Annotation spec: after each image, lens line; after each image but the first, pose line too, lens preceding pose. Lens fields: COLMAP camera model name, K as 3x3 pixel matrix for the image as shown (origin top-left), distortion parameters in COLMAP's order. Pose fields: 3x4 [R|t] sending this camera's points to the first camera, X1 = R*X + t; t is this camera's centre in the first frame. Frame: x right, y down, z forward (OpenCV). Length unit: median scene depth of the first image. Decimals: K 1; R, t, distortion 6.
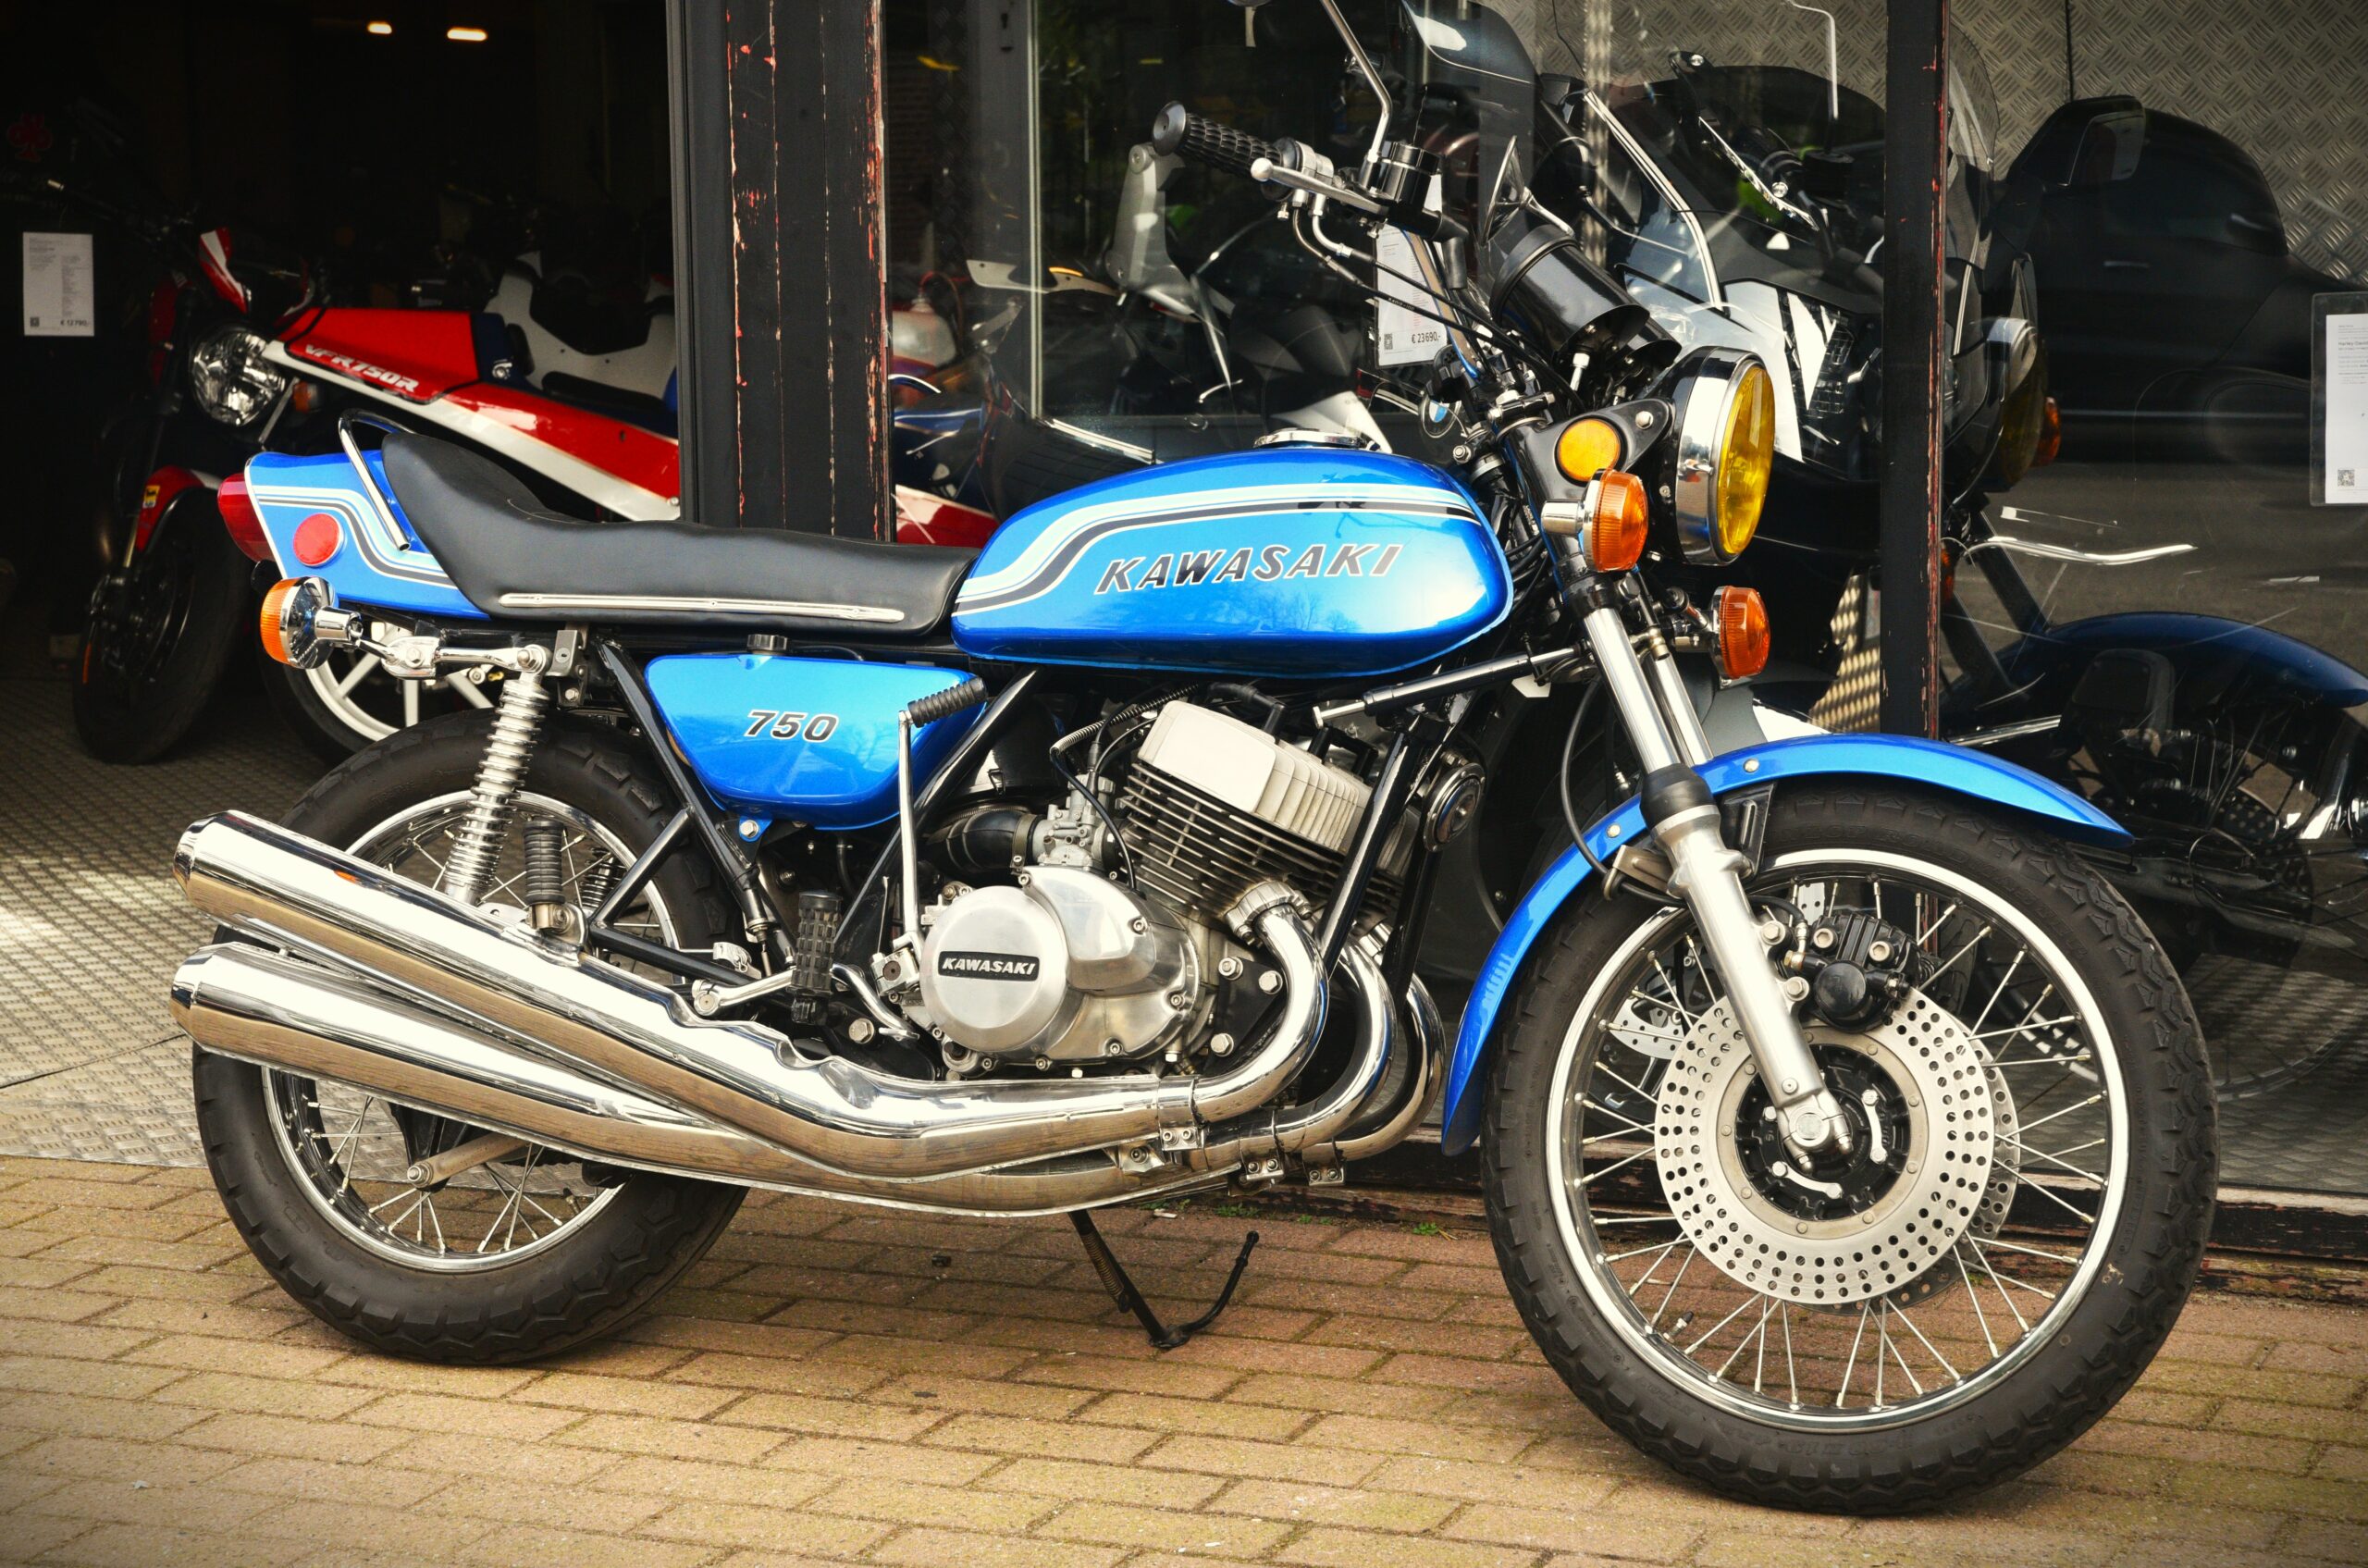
lens RADIAL K [[4545.6, 0, 1185.8], [0, 4545.6, 770.6], [0, 0, 1]] dist [0.203707, 0.000000]
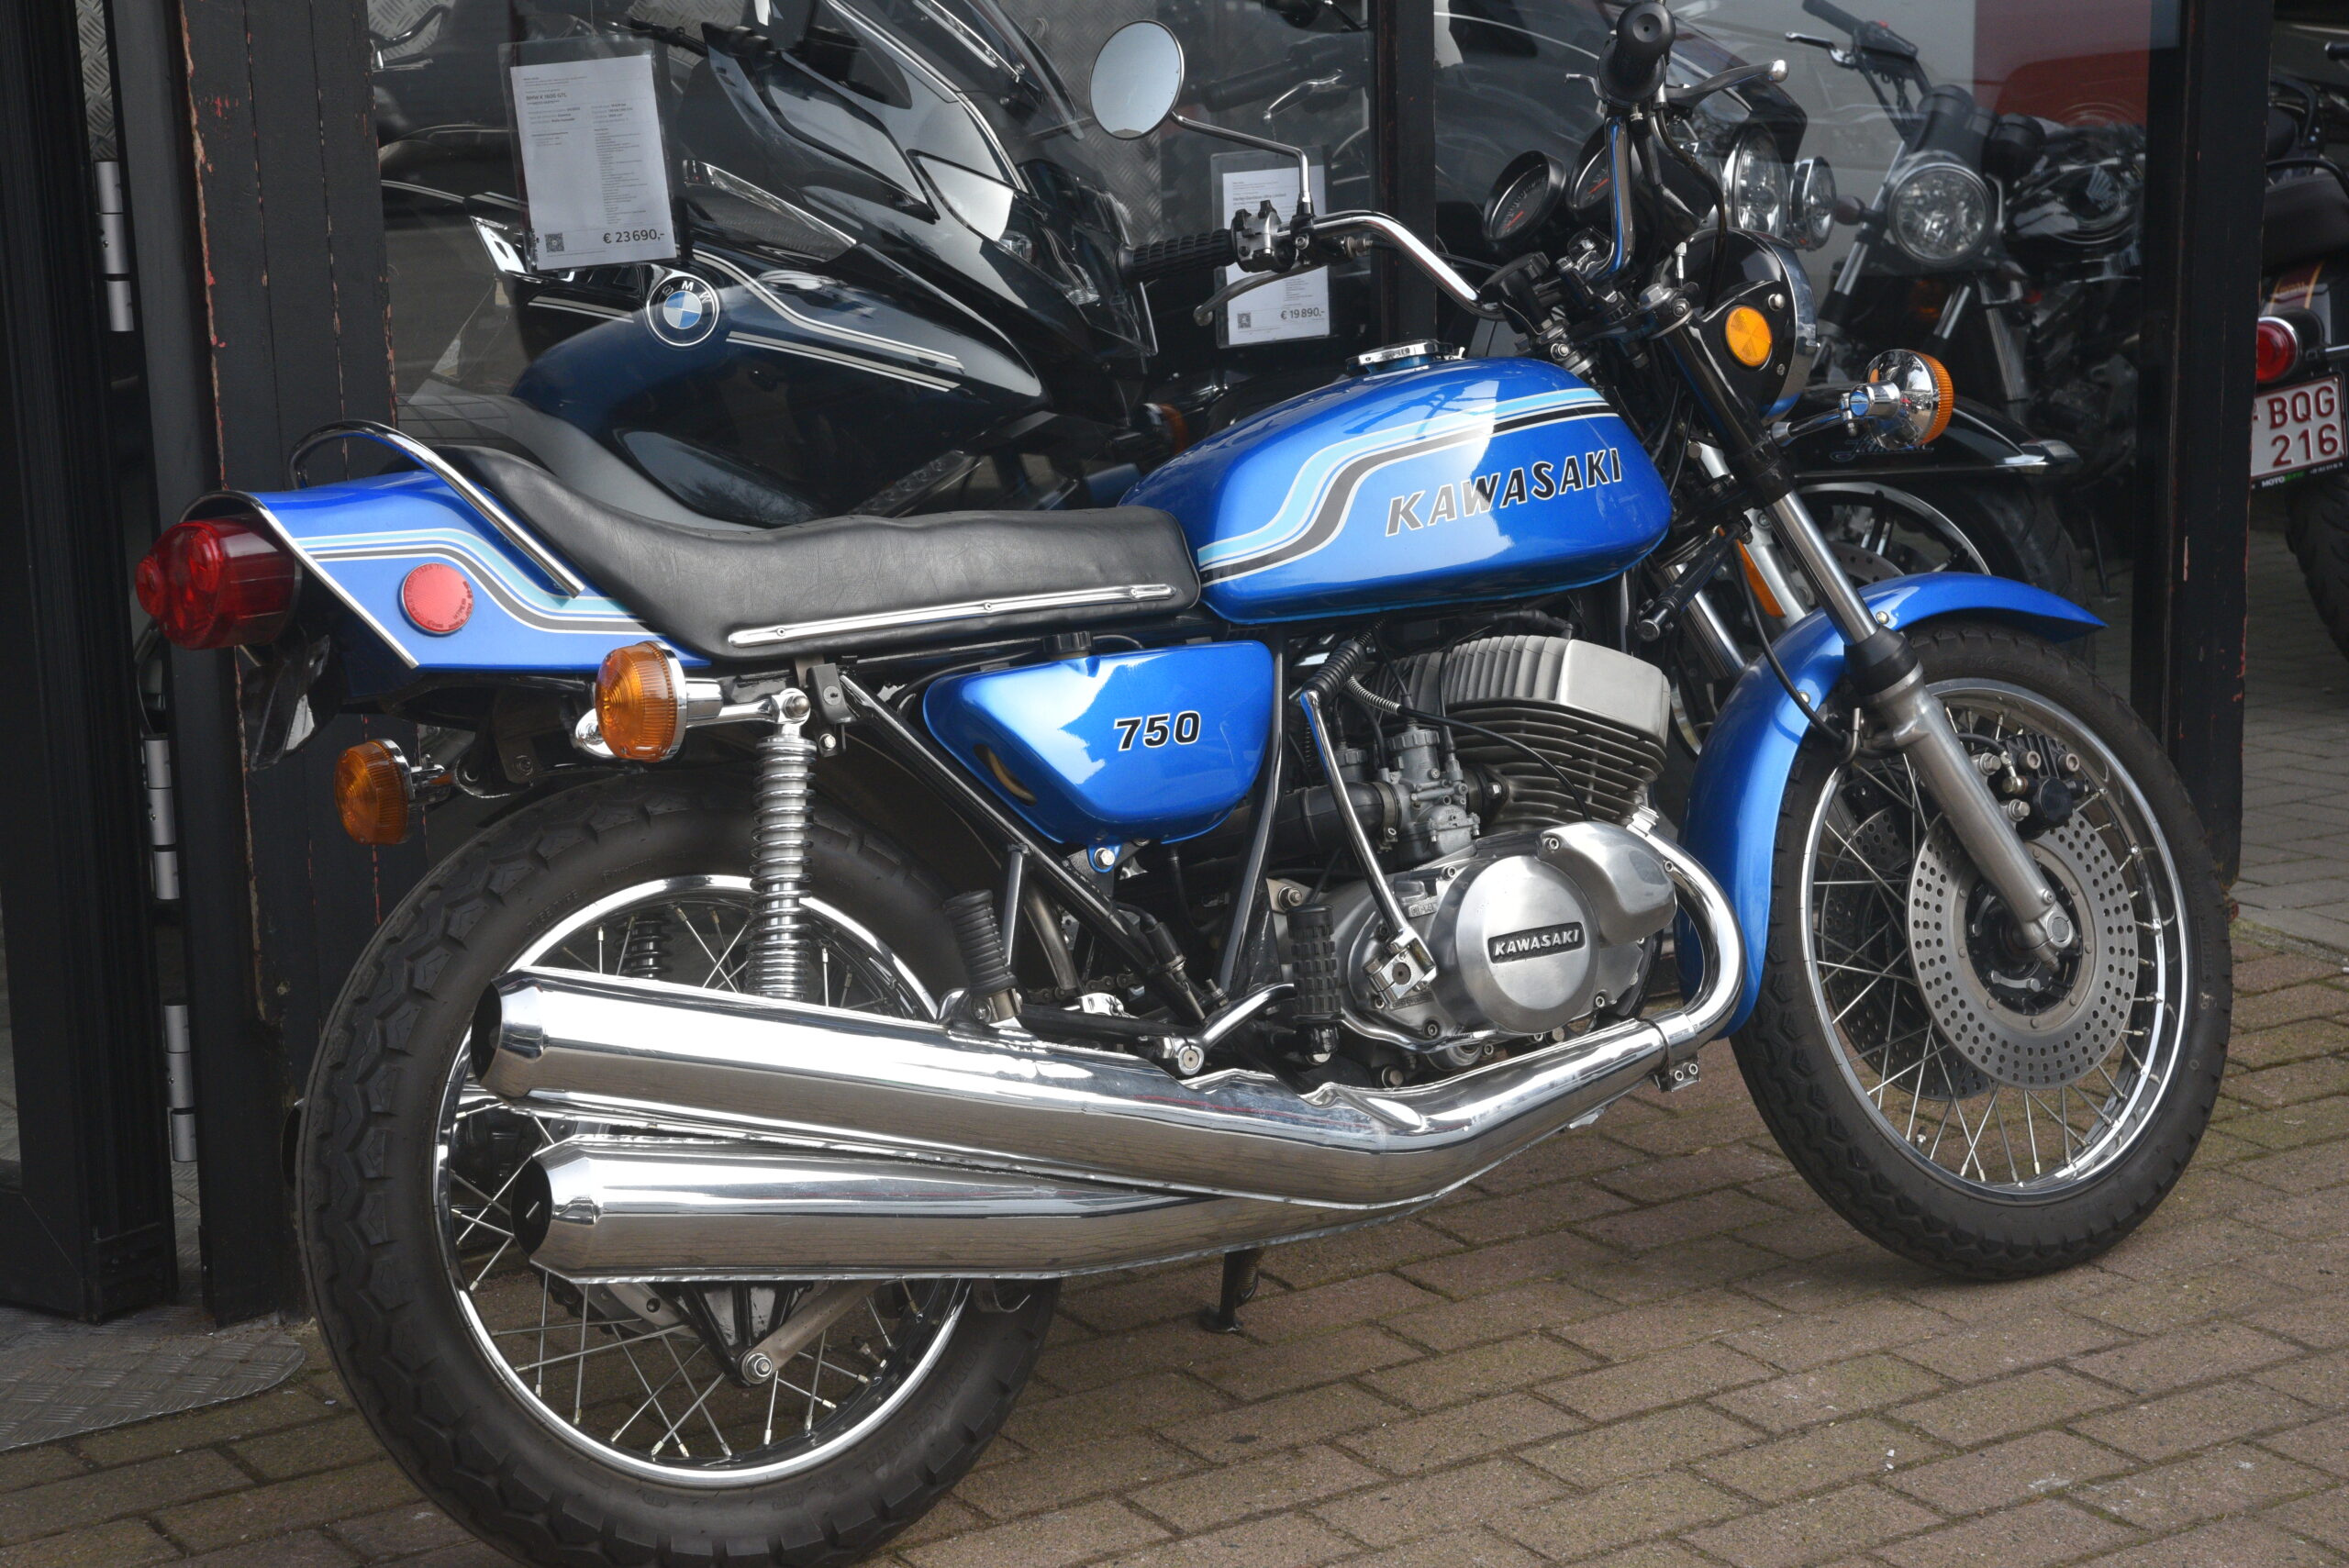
lens RADIAL K [[4232.8, 0, 1168.5], [0, 4232.8, 791.4], [0, 0, 1]] dist [0.207875, 0.000000]
pose [[0.546445, -0.166717, 0.820733, -0.774311], [0.114268, 0.985663, 0.124140, -0.101566], [-0.829663, 0.025948, 0.557661, 0.564972]]
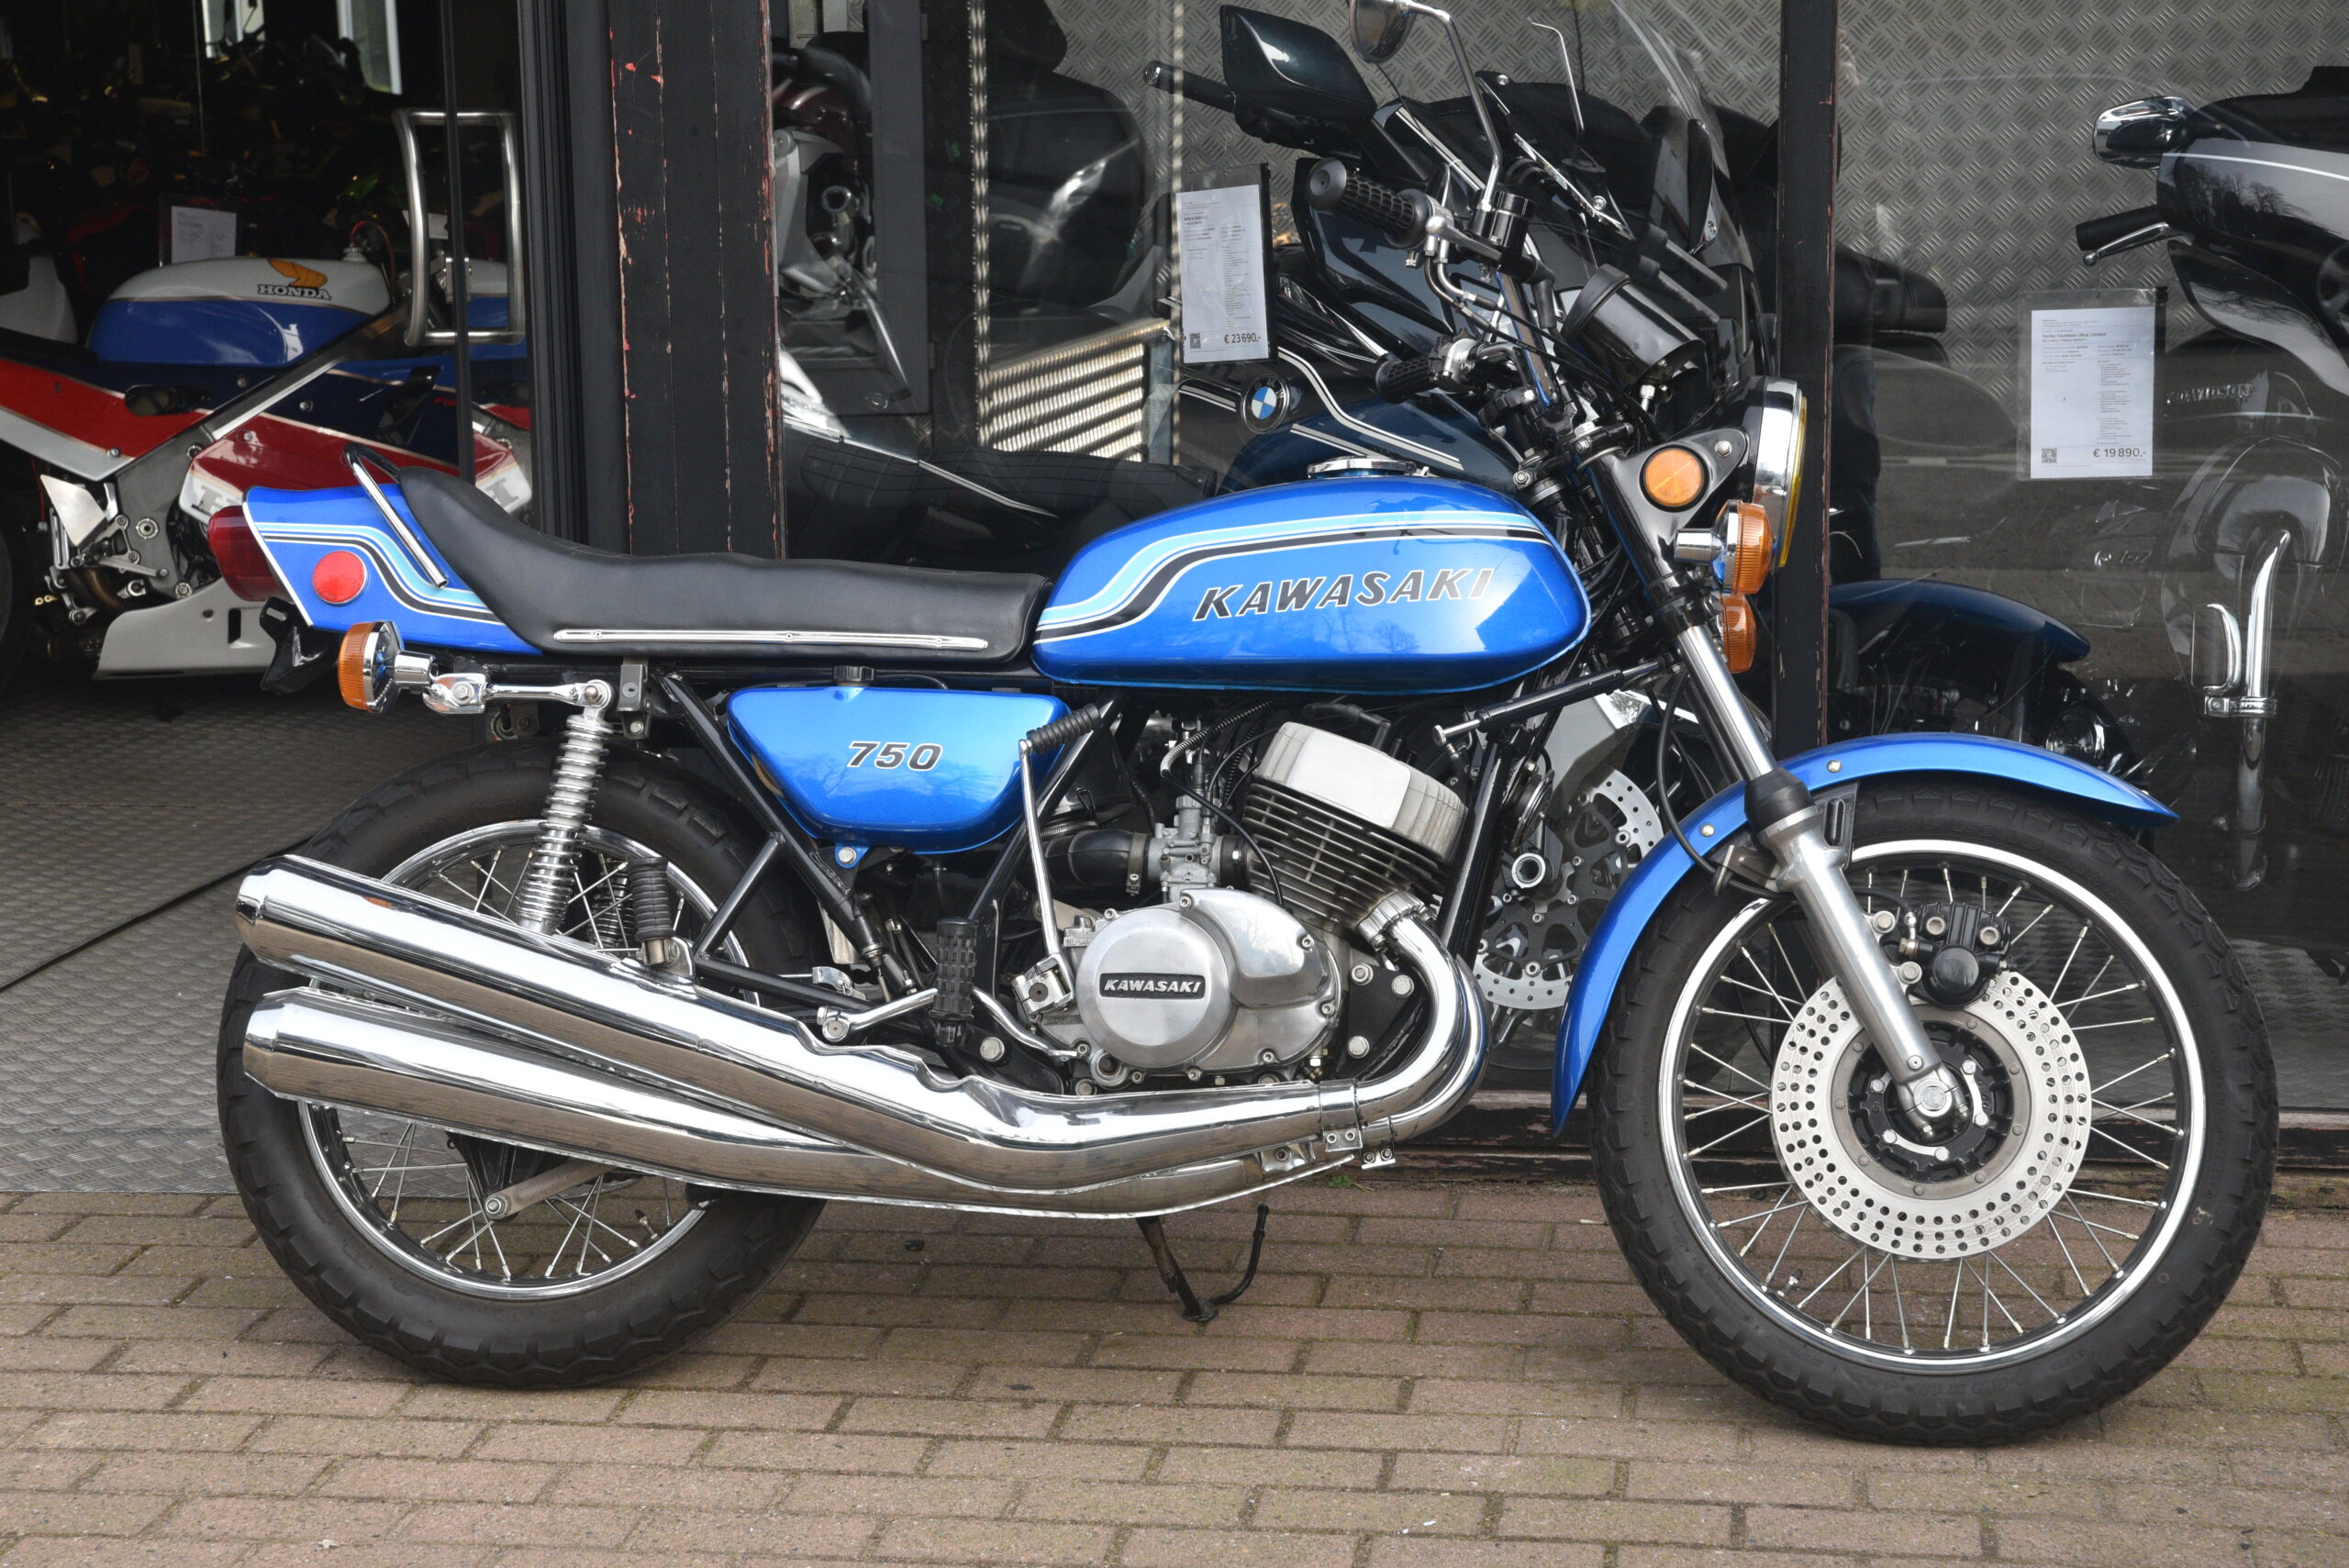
lens RADIAL K [[4232.8, 0, 1195.9], [0, 4232.8, 785.1], [0, 0, 1]] dist [0.207875, 0.000000]
pose [[0.966155, -0.040839, 0.254710, -0.273700], [0.030614, 0.998563, 0.043982, -0.044648], [-0.256141, -0.034695, 0.966017, 0.057141]]
